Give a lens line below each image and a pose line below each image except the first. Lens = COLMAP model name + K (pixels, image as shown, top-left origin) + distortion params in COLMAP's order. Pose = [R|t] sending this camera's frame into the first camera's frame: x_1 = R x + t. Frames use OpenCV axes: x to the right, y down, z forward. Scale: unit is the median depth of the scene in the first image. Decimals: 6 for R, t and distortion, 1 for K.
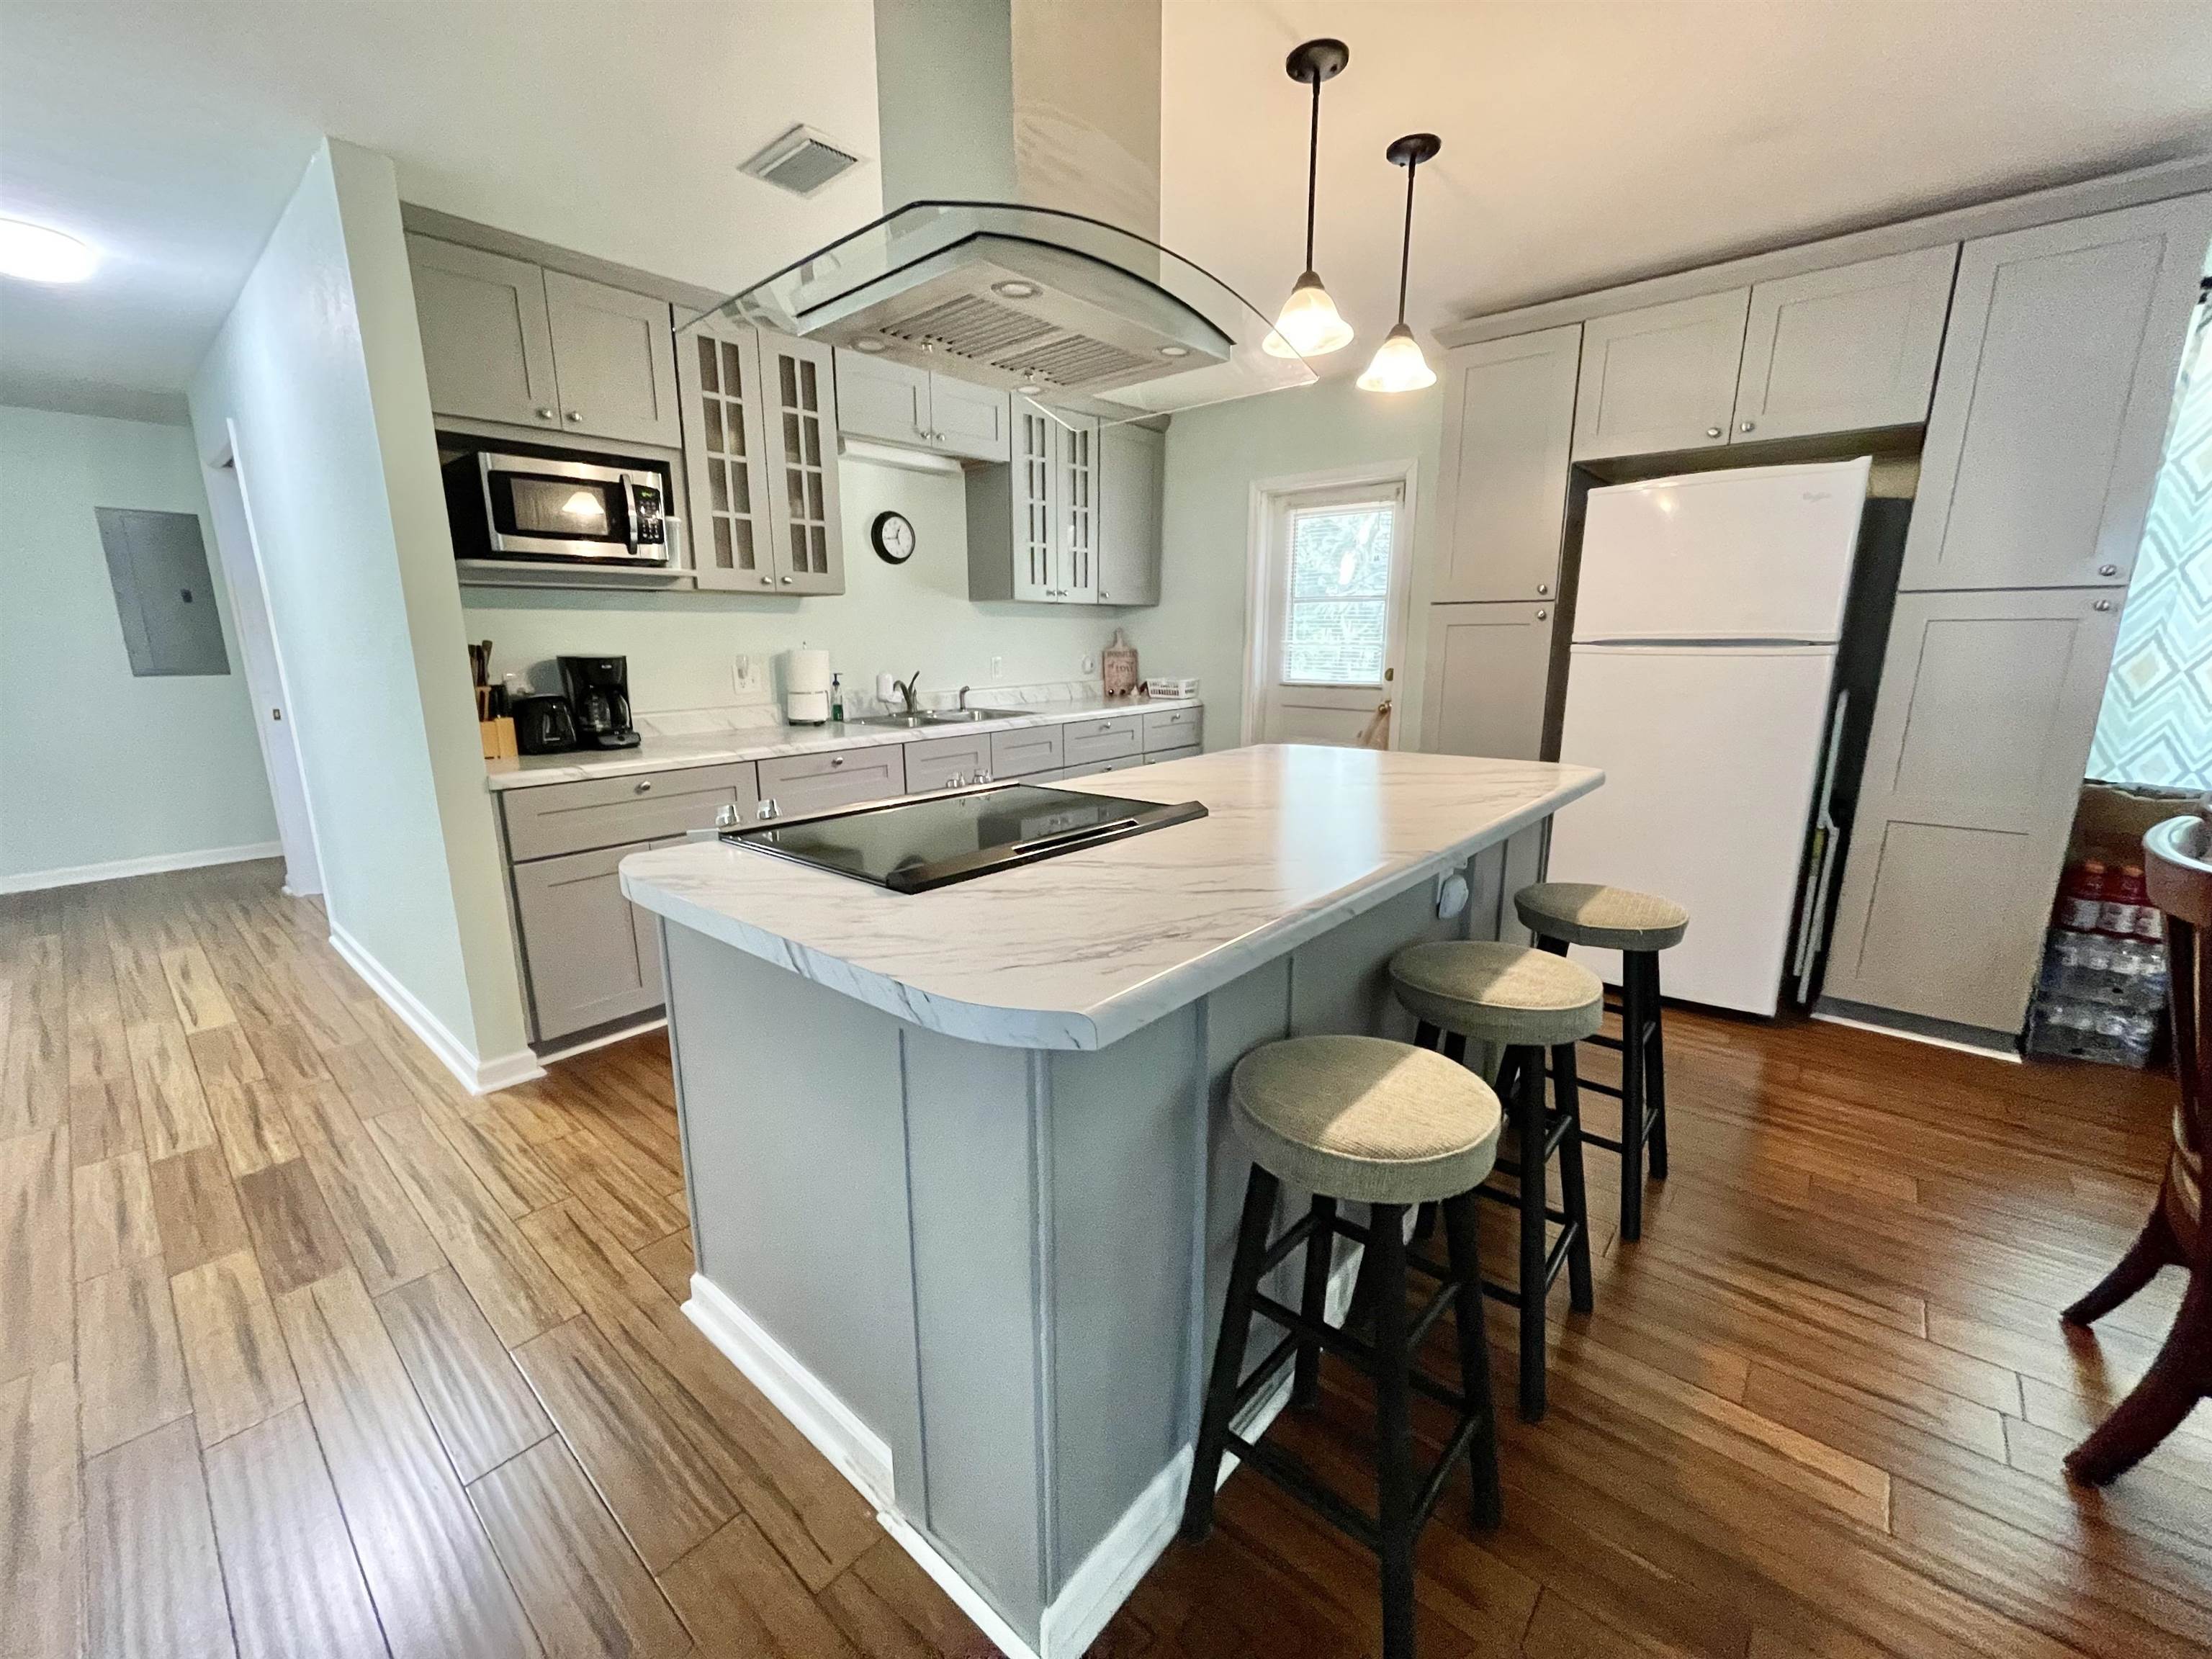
lens RADIAL K [[892.7, 0, 1095.6], [0, 892.7, 841.7], [0, 0, 1]] dist [-0.000224, 0.005941]
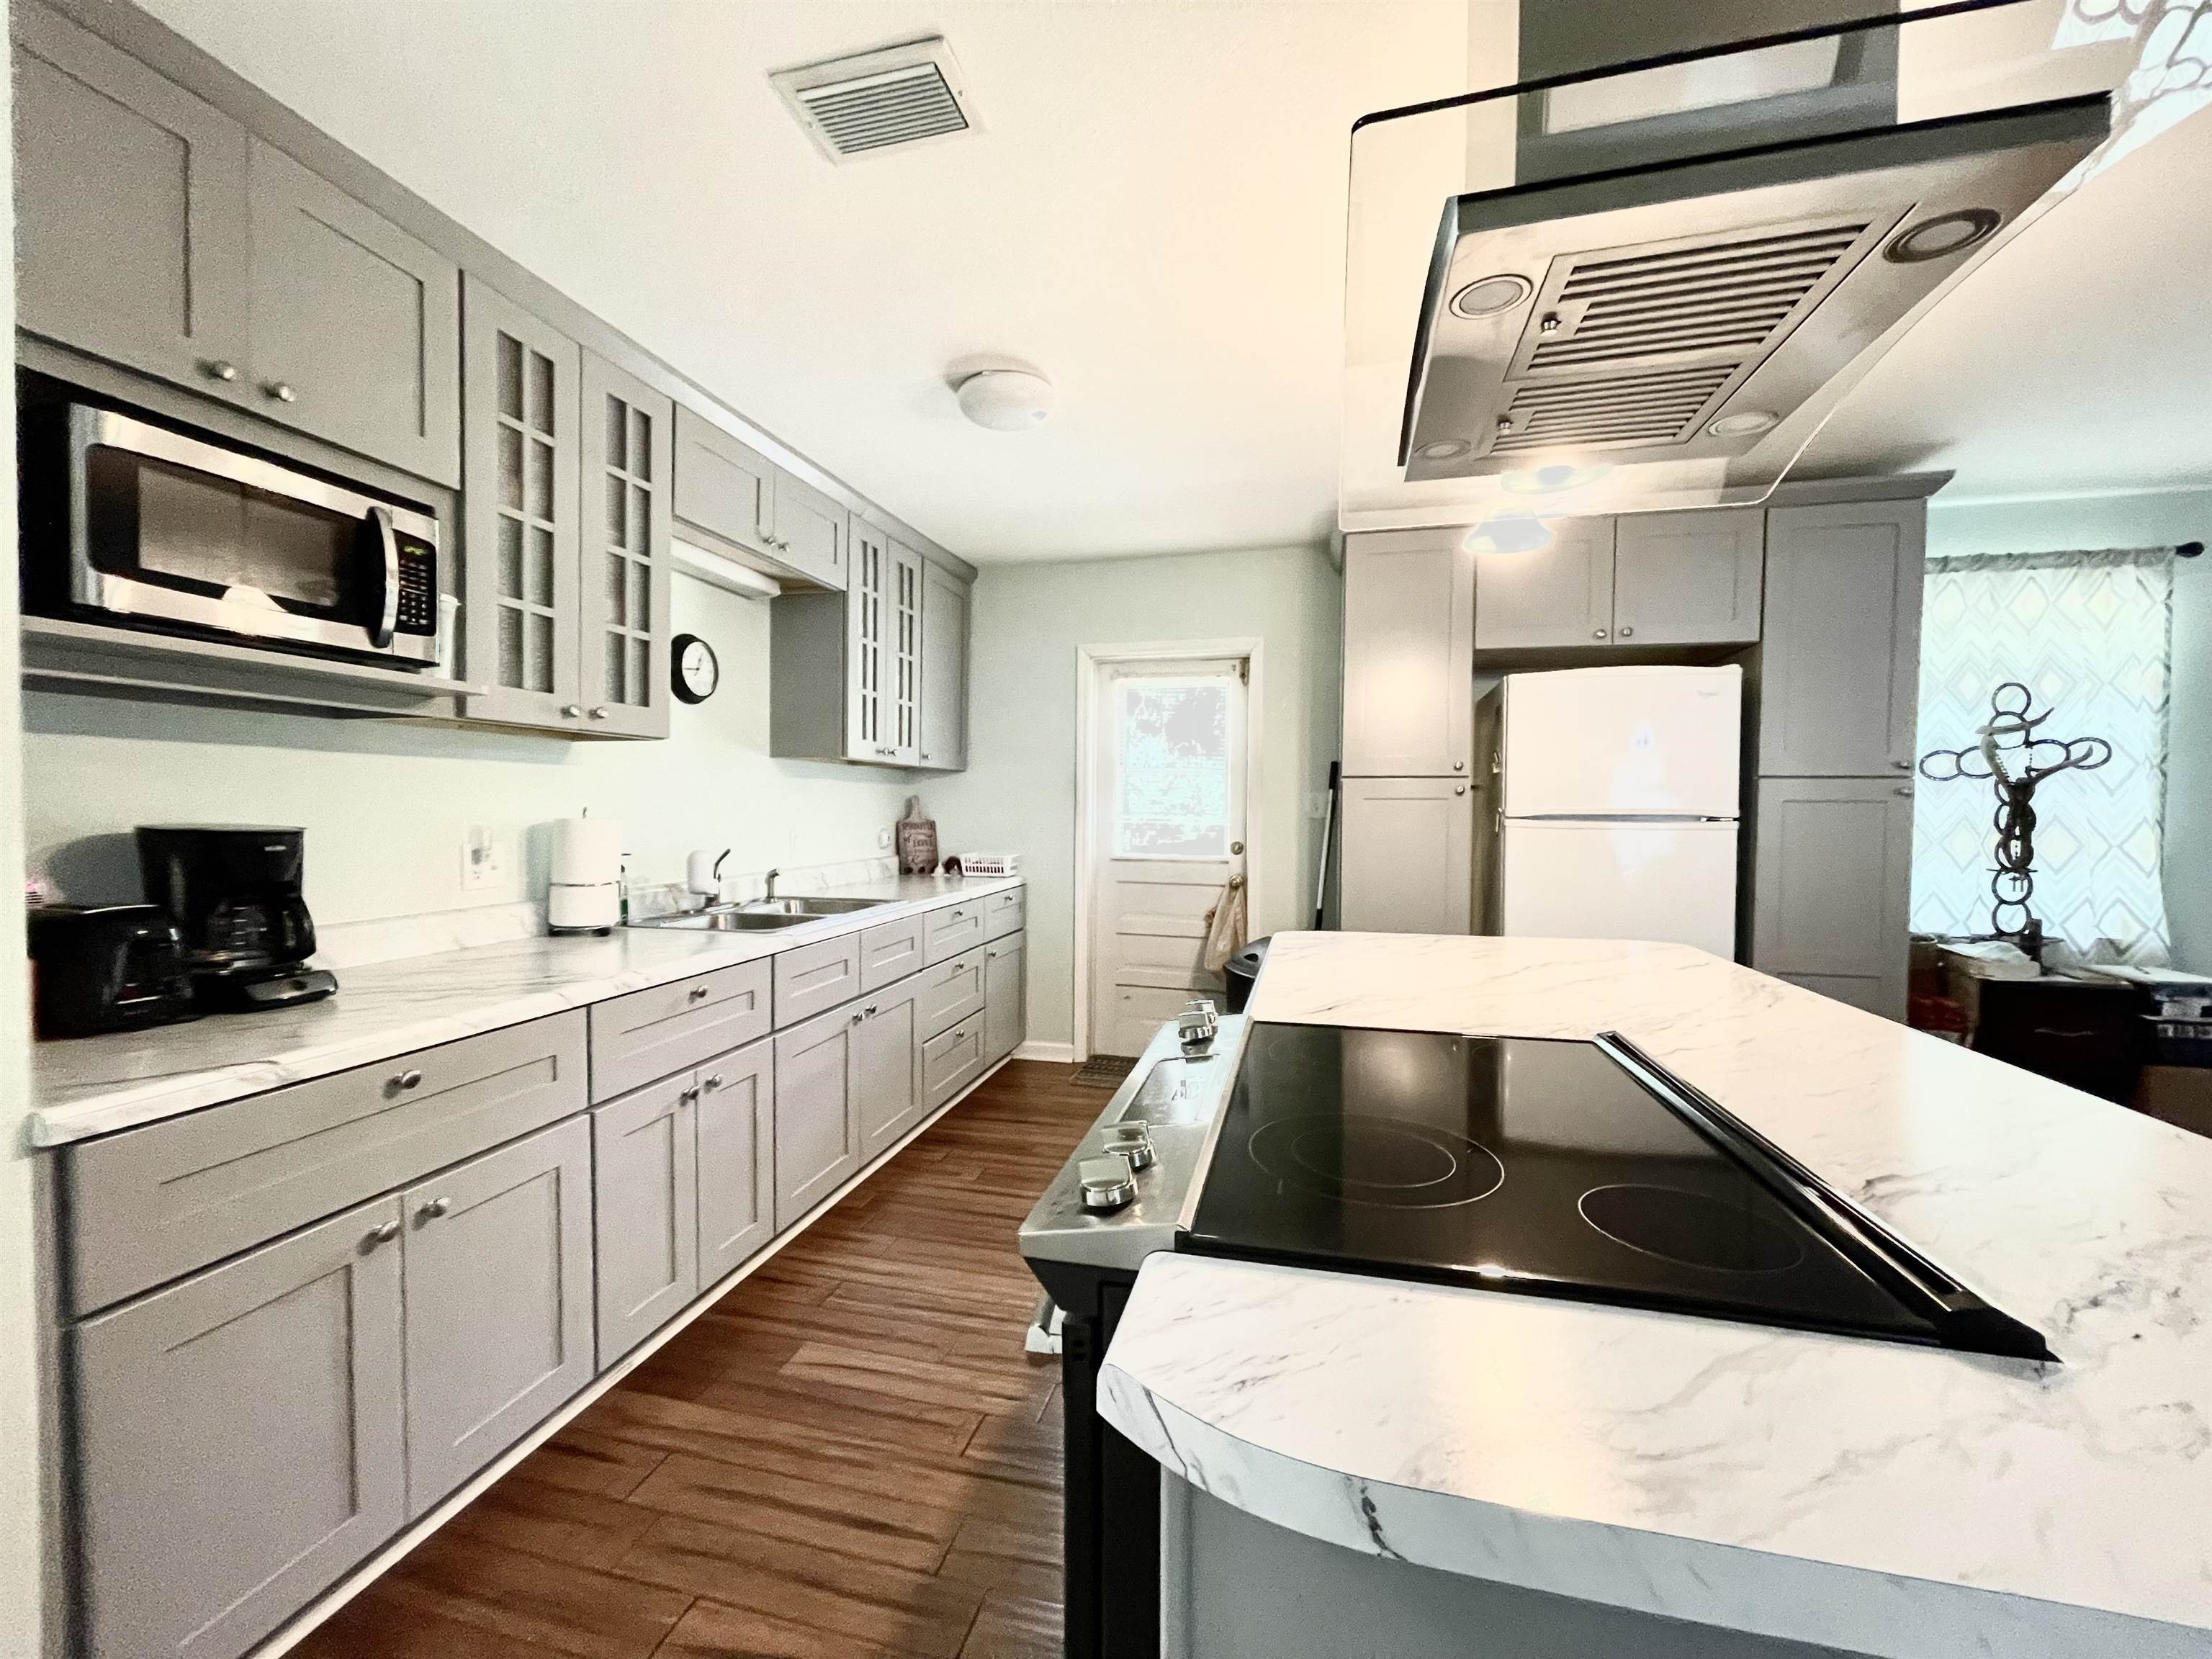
lens RADIAL K [[892.7, 0, 1095.6], [0, 892.7, 841.7], [0, 0, 1]] dist [-0.000224, 0.005941]
pose [[0.892228, -0.005724, 0.451549, -0.314381], [0.090482, 0.981909, -0.166339, -0.061386], [-0.442428, 0.189269, 0.876604, 0.290084]]
